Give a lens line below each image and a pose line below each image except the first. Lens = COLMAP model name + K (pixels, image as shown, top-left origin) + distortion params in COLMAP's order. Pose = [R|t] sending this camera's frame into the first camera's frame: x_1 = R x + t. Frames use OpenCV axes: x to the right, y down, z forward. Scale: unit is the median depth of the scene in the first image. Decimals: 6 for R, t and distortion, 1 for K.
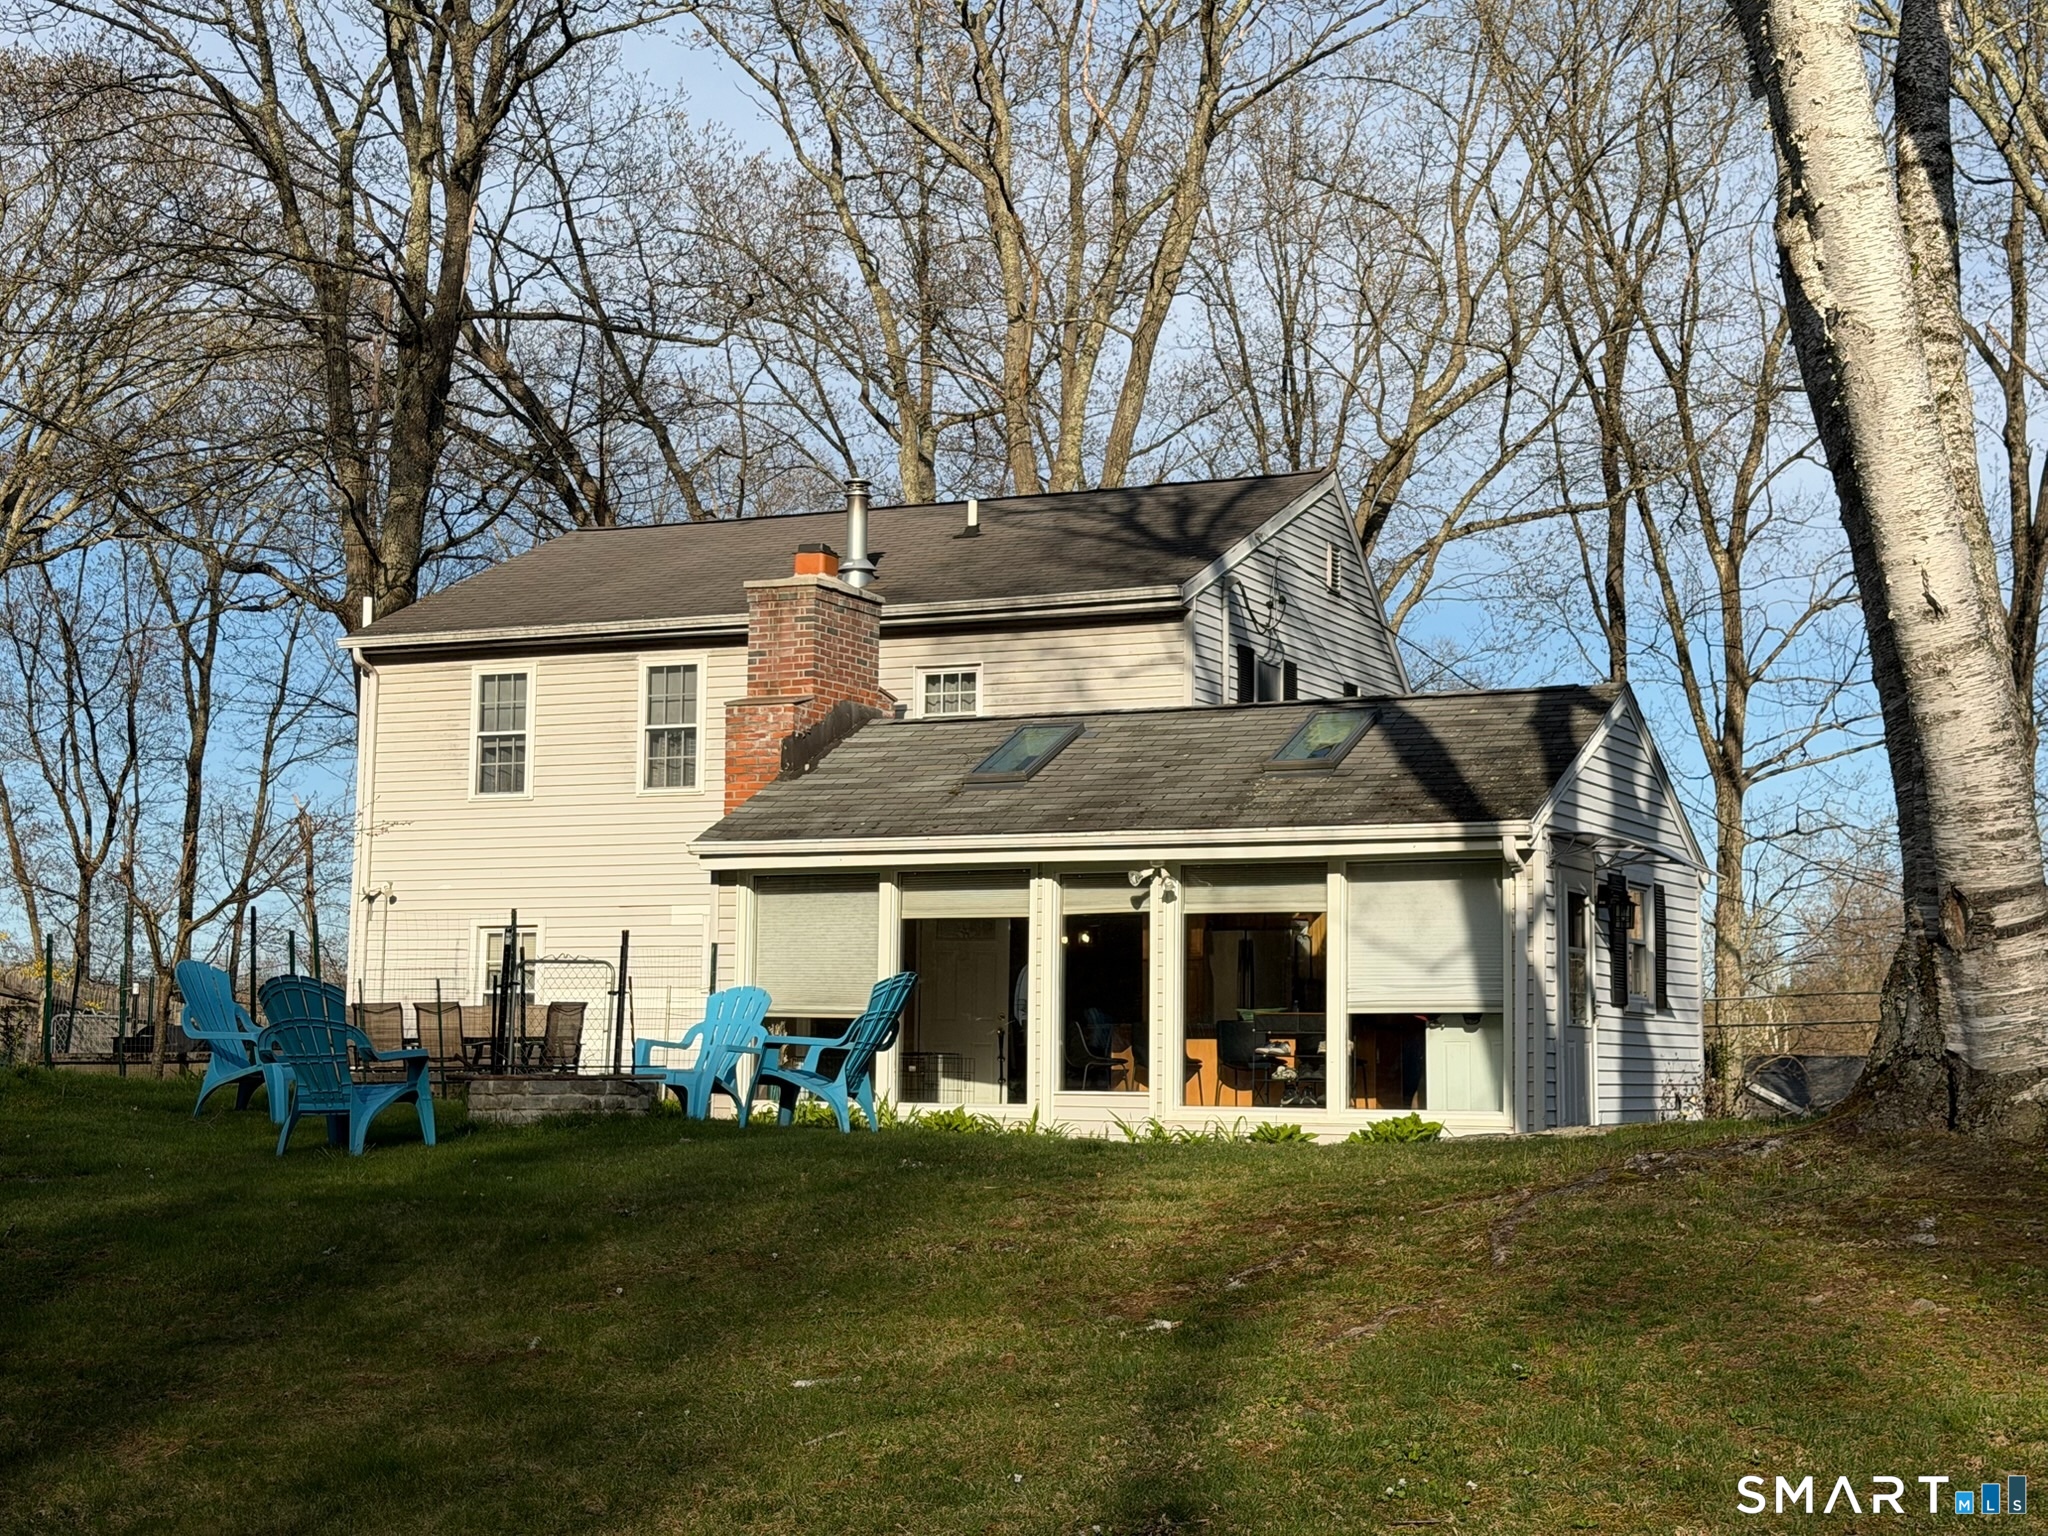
lens RADIAL K [[2964.5, 0, 1024.0], [0, 2964.5, 768.0], [0, 0, 1]] dist [0.018090, 0.046667]
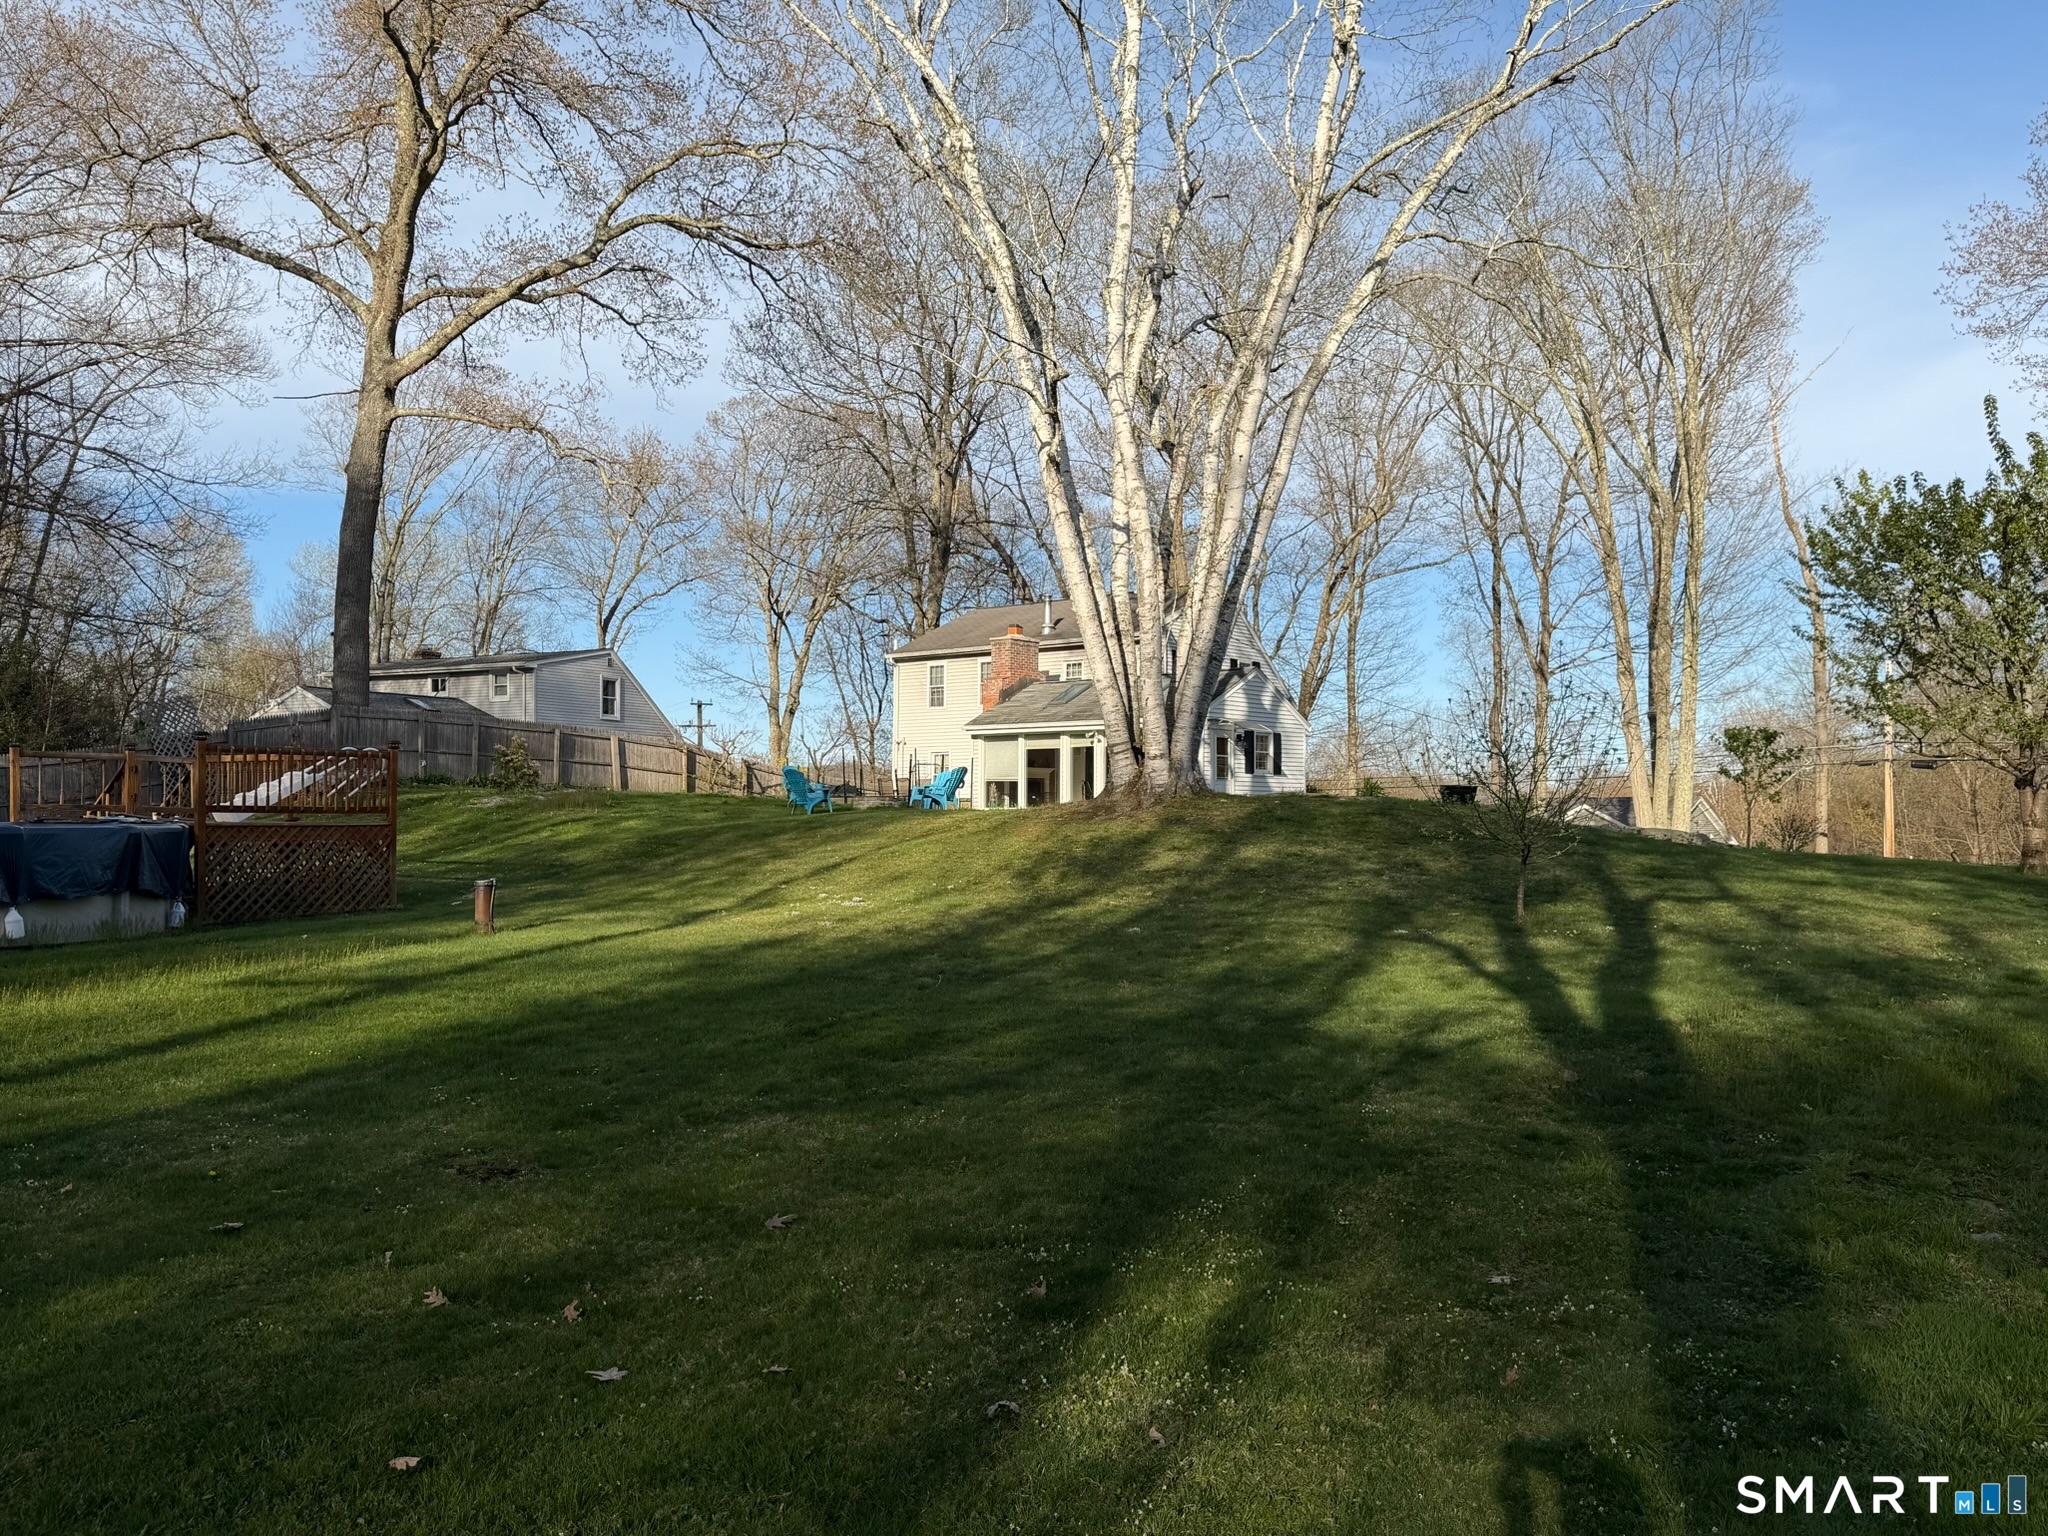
lens RADIAL K [[1557.0, 0, 1024.0], [0, 1557.0, 768.0], [0, 0, 1]] dist [-0.000121, 0.000023]
pose [[0.967084, -0.015647, -0.253974, 0.347140], [0.033475, 0.997256, 0.066028, -0.035111], [0.252244, -0.072357, 0.964955, -0.542800]]
